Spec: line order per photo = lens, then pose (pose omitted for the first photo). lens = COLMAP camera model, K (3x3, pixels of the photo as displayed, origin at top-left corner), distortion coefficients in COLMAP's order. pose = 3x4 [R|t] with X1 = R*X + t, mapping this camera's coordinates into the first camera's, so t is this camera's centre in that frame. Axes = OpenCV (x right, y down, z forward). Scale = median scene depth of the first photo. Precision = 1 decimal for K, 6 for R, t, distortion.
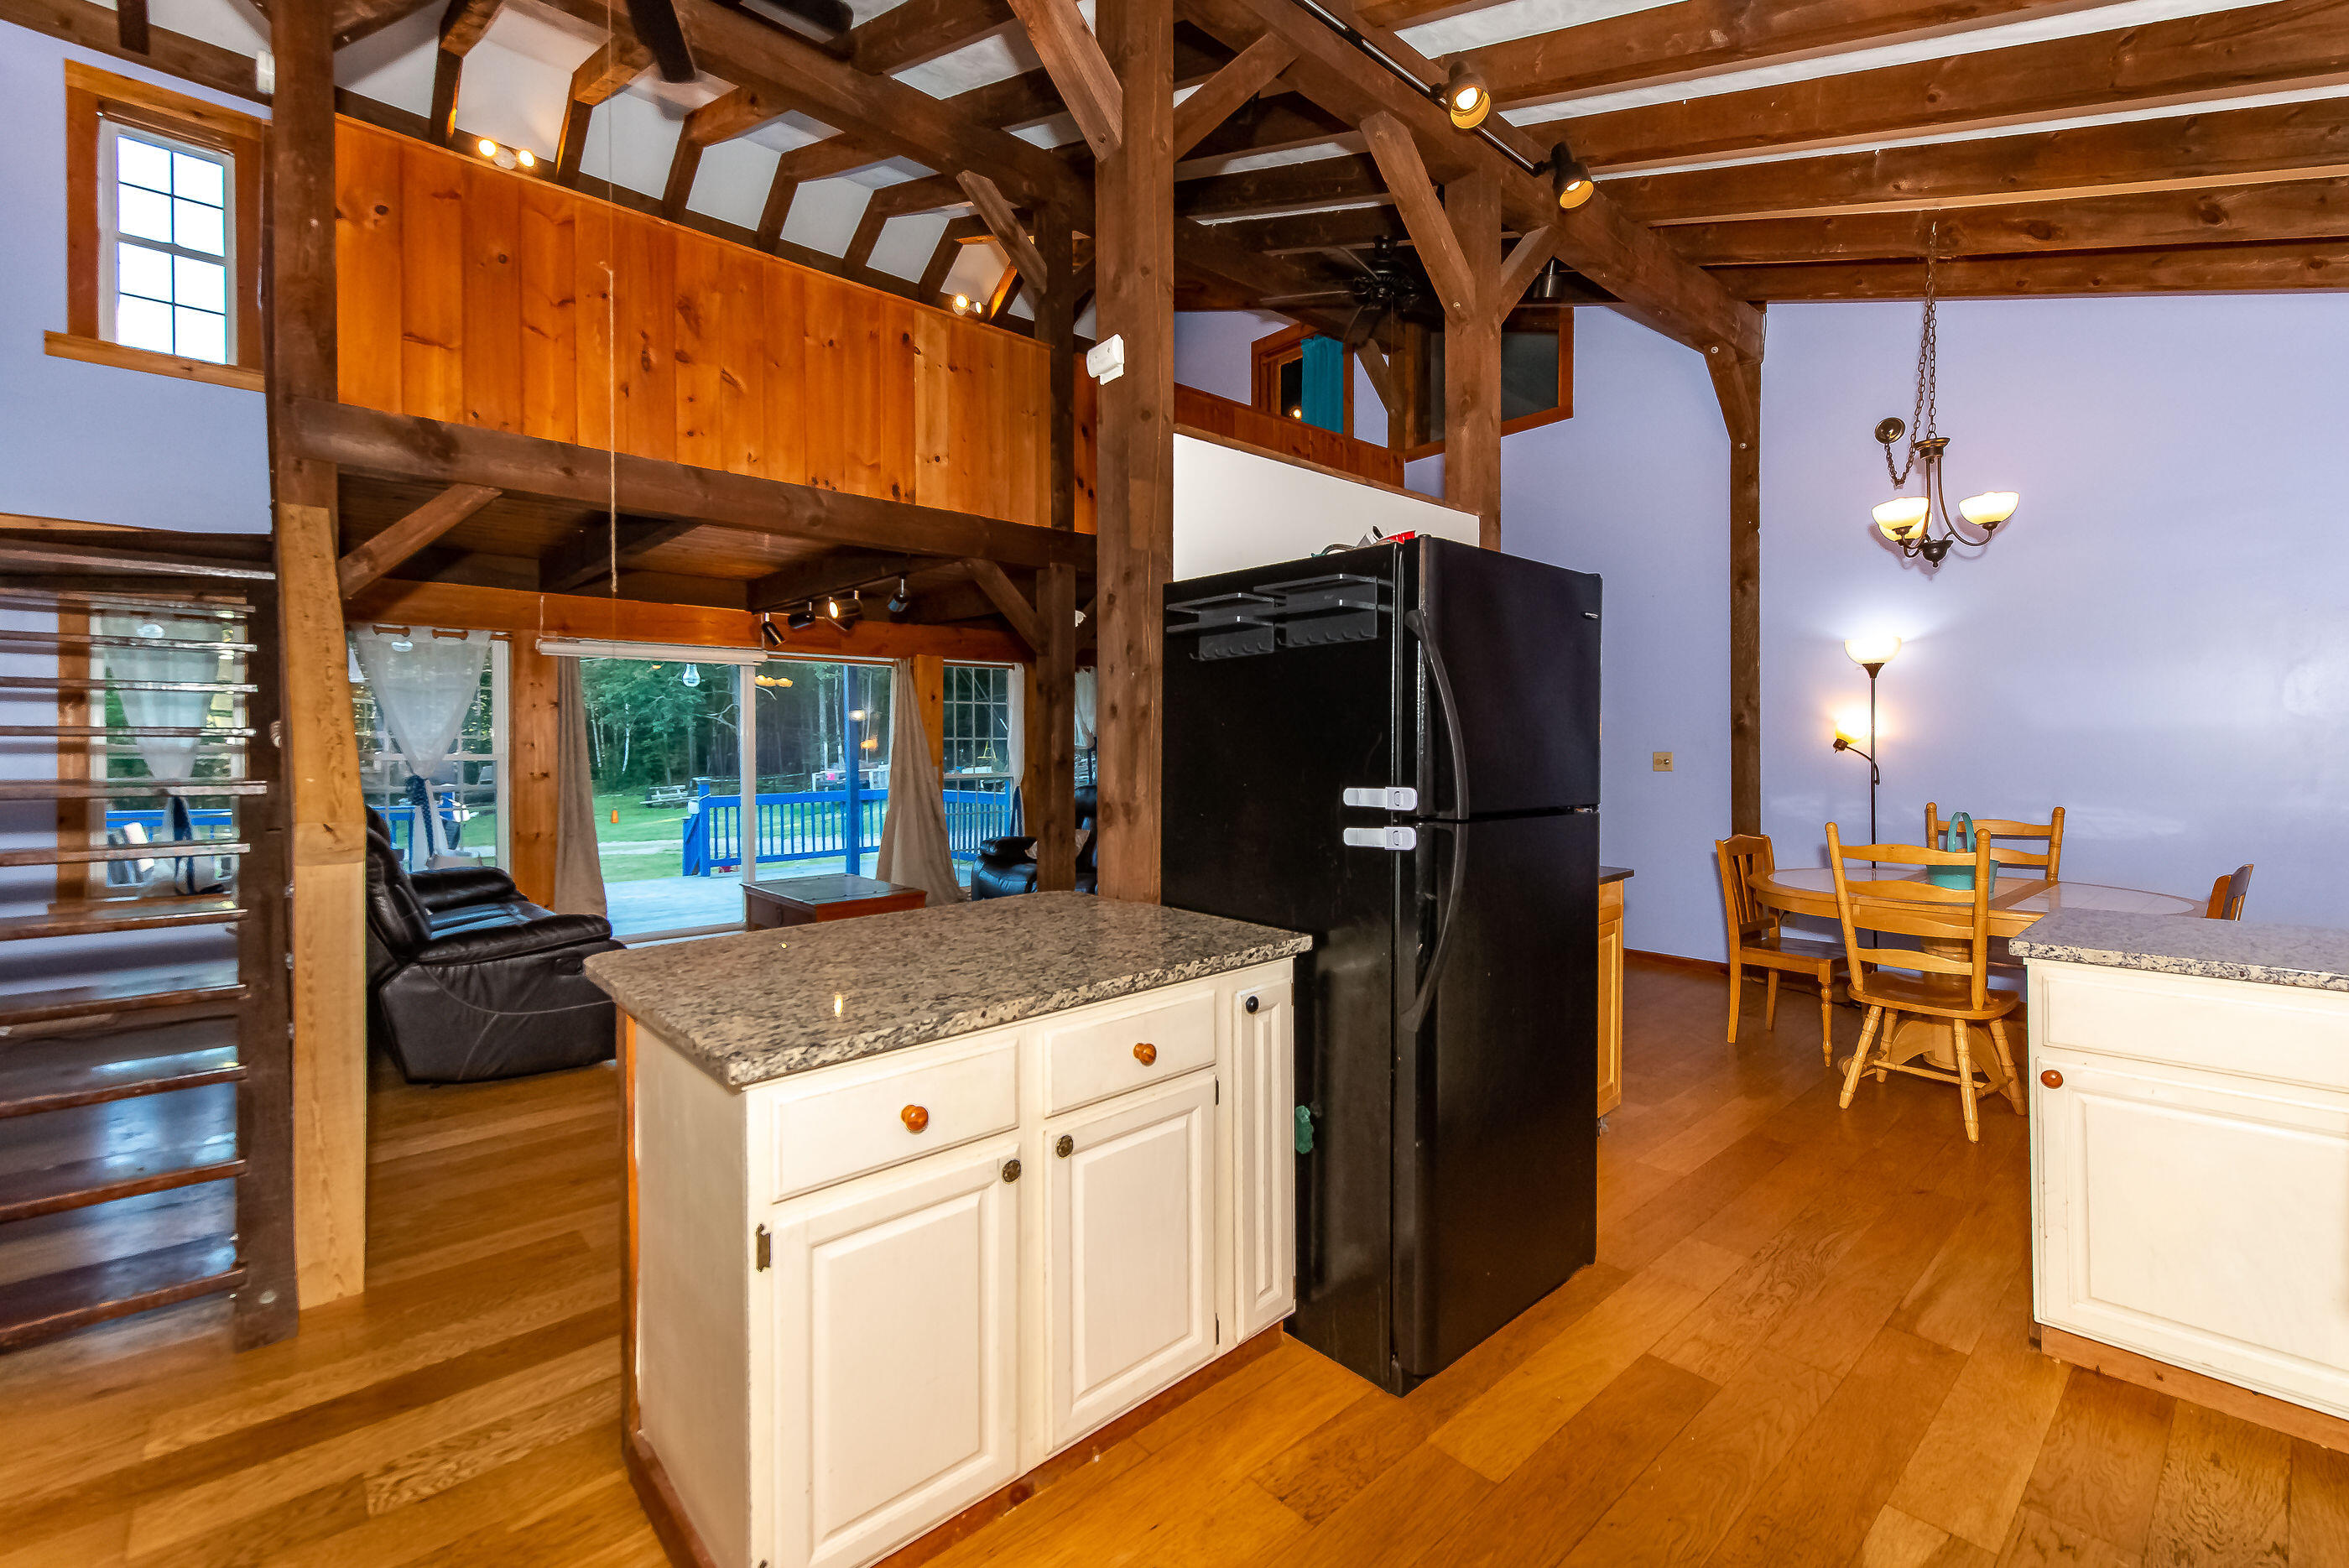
lens RADIAL K [[1030.1, 0, 1185.0], [0, 1030.1, 748.3], [0, 0, 1]] dist [0.001816, -0.000051]
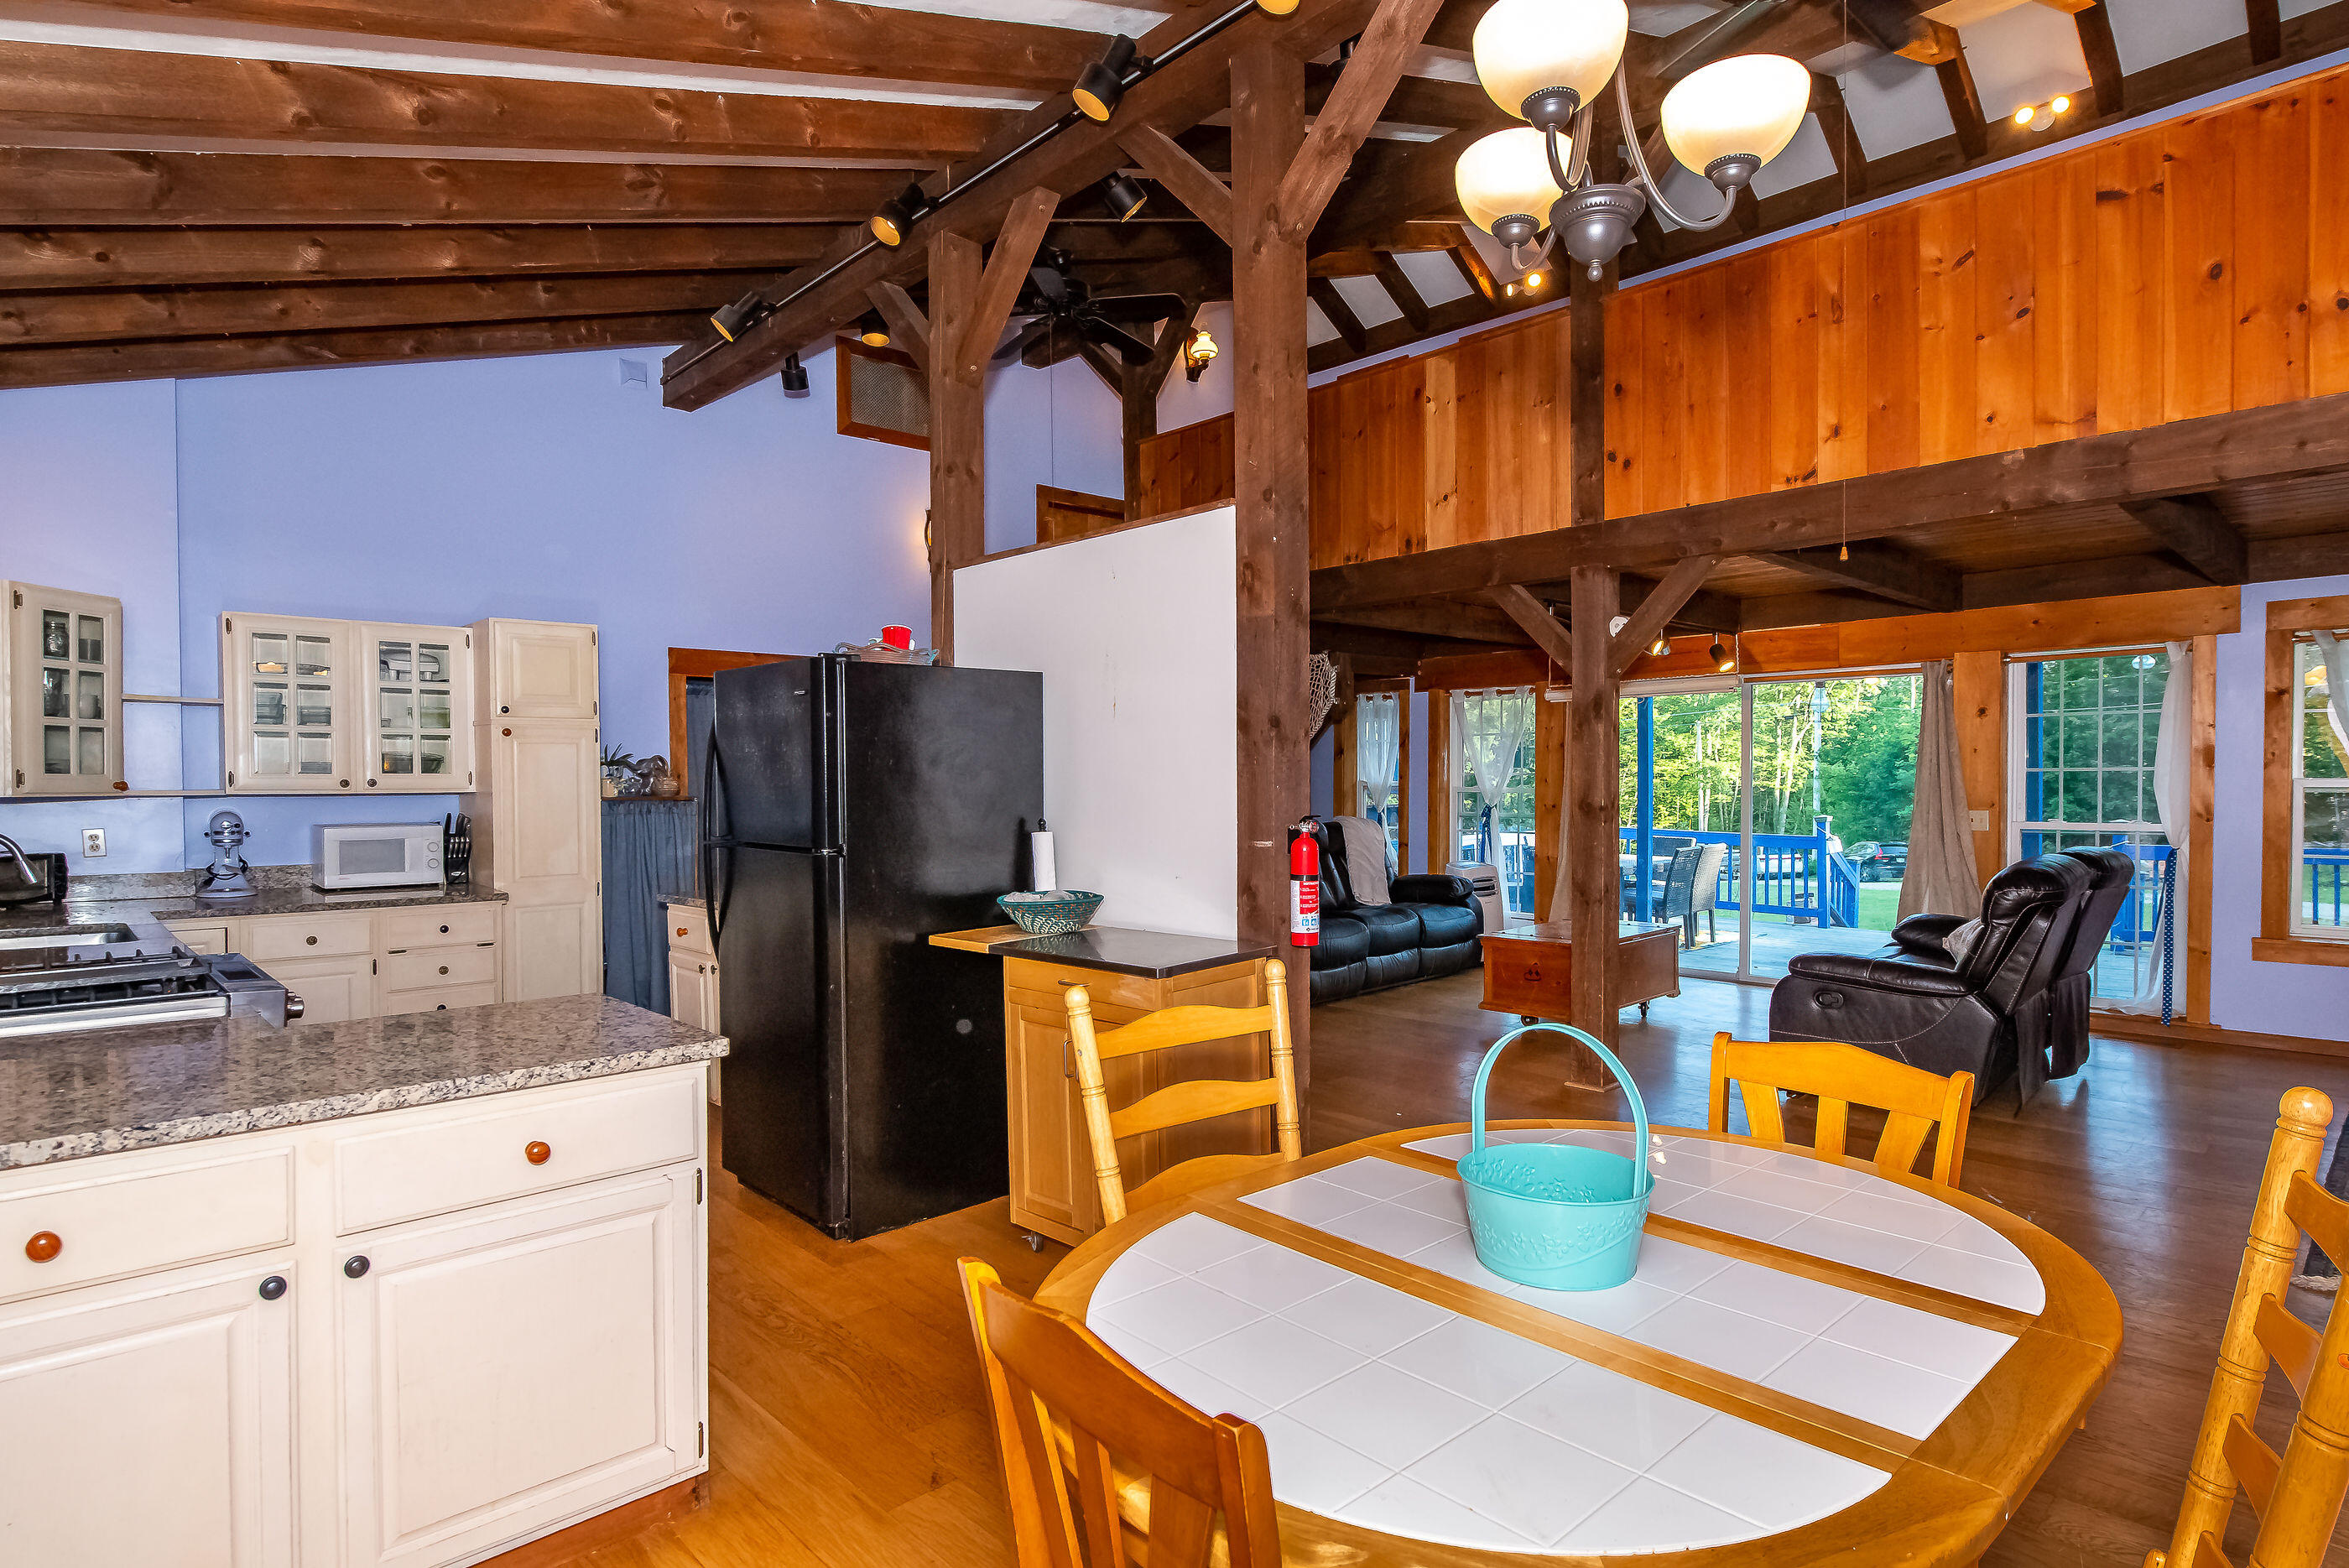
lens RADIAL K [[1241.9, 0, 1222.7], [0, 1241.9, 804.3], [0, 0, 1]] dist [-0.013853, -0.000624]
pose [[0.026226, 0.024617, -0.999353, 1.405778], [0.003840, 0.999687, 0.024726, -0.021965], [0.999649, -0.004486, 0.026123, 1.096528]]
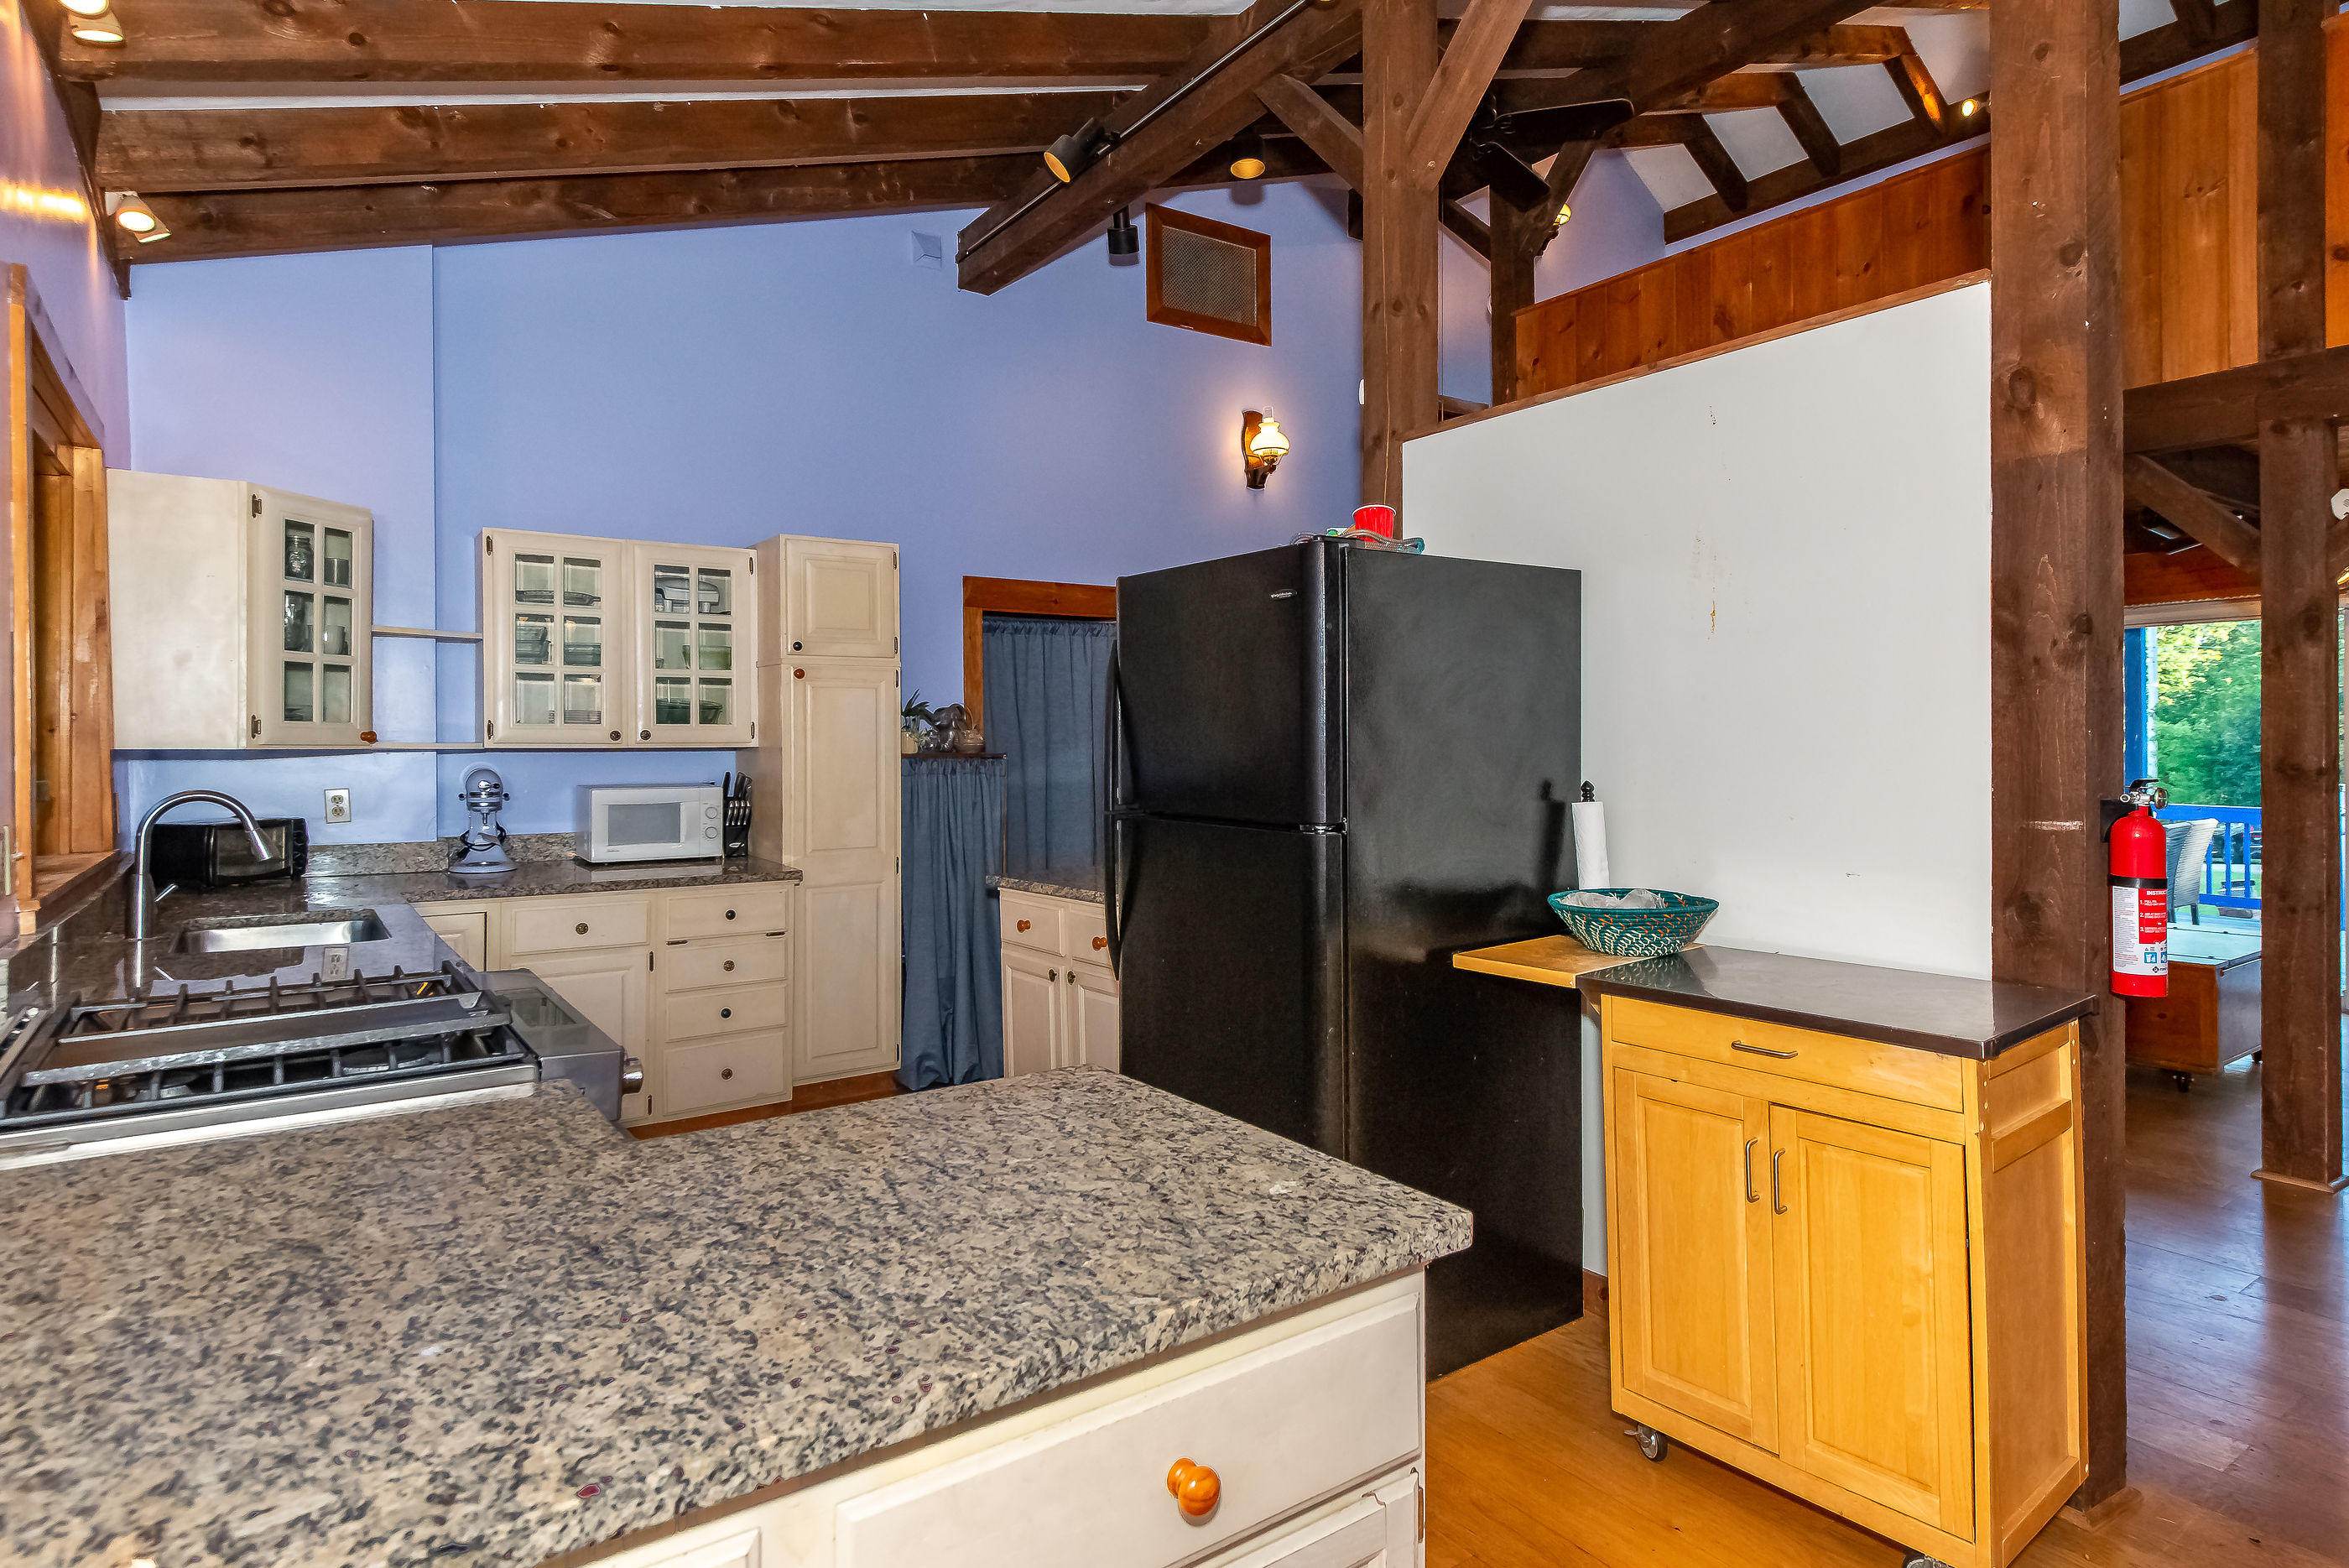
lens RADIAL K [[1286.4, 0, 1204.0], [0, 1286.4, 744.5], [0, 0, 1]] dist [0.028522, -0.023596]
pose [[-0.126515, 0.006152, -0.991946, 1.073116], [0.003954, 0.999976, 0.005697, -0.009611], [0.991957, -0.003201, -0.126536, 0.801385]]
